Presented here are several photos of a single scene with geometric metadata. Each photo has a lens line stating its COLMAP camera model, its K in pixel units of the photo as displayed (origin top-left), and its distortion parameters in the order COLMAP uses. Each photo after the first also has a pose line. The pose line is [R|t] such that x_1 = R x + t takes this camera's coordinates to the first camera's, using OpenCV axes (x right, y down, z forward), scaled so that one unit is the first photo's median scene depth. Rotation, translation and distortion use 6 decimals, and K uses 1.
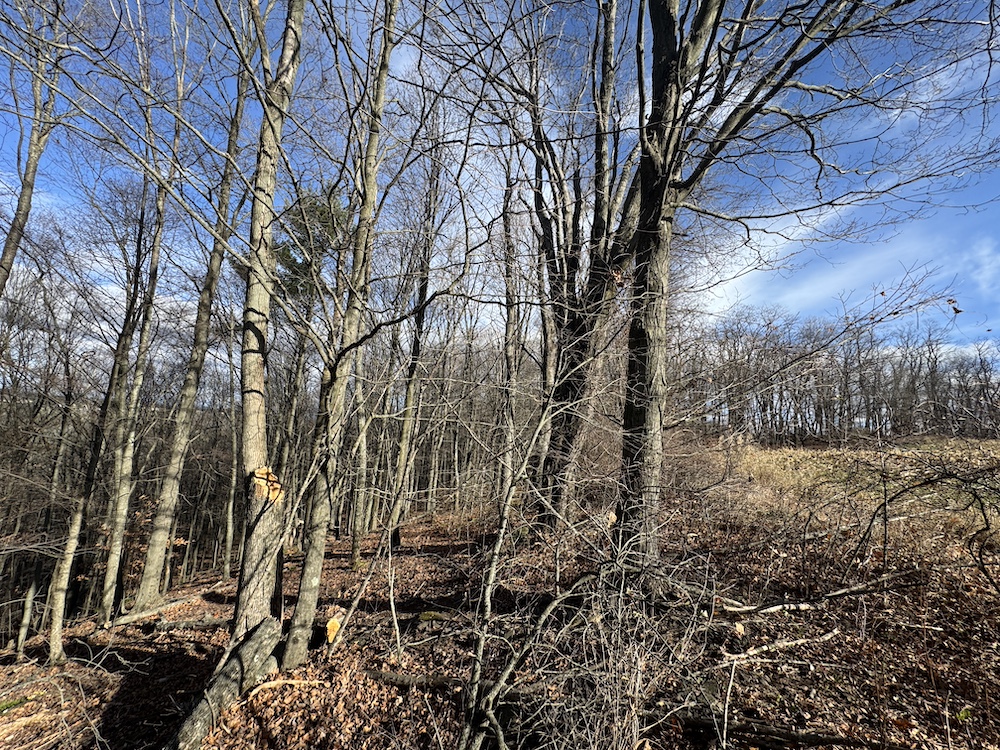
lens RADIAL K [[418.2, 0, 500.0], [0, 418.2, 375.0], [0, 0, 1]] dist [0.001194, 0.000133]
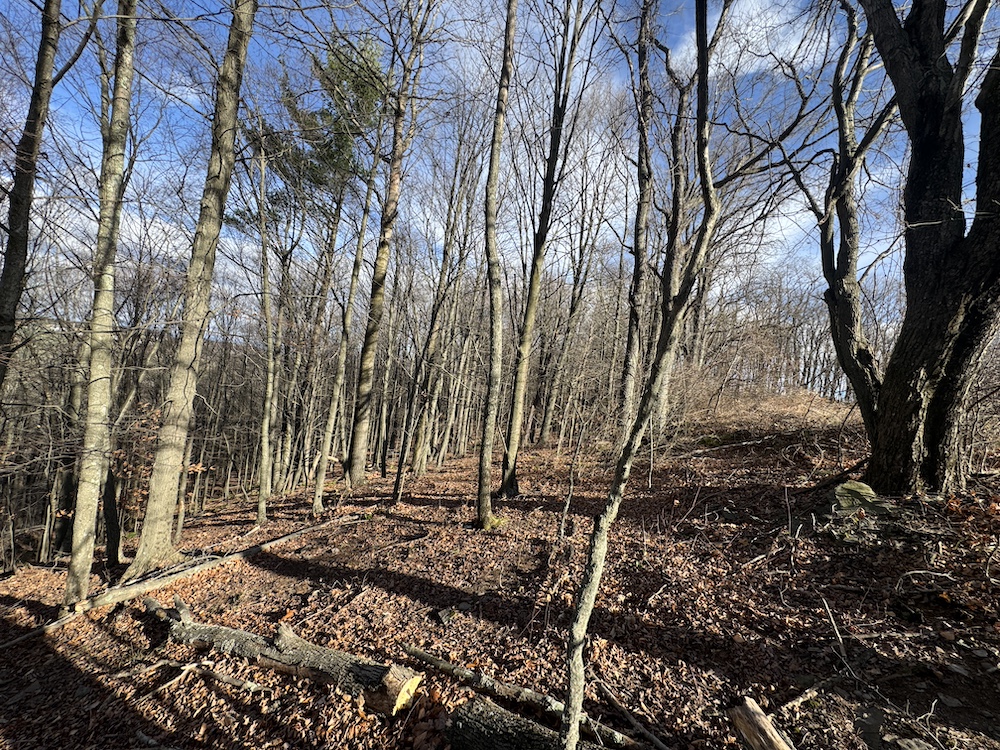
lens RADIAL K [[409.5, 0, 500.0], [0, 409.5, 375.0], [0, 0, 1]] dist [-0.000188, 0.000027]
pose [[0.998494, 0.053708, 0.011195, -0.333700], [-0.054665, 0.991240, 0.120228, 0.162143], [-0.004640, -0.120659, 0.992683, 0.407077]]
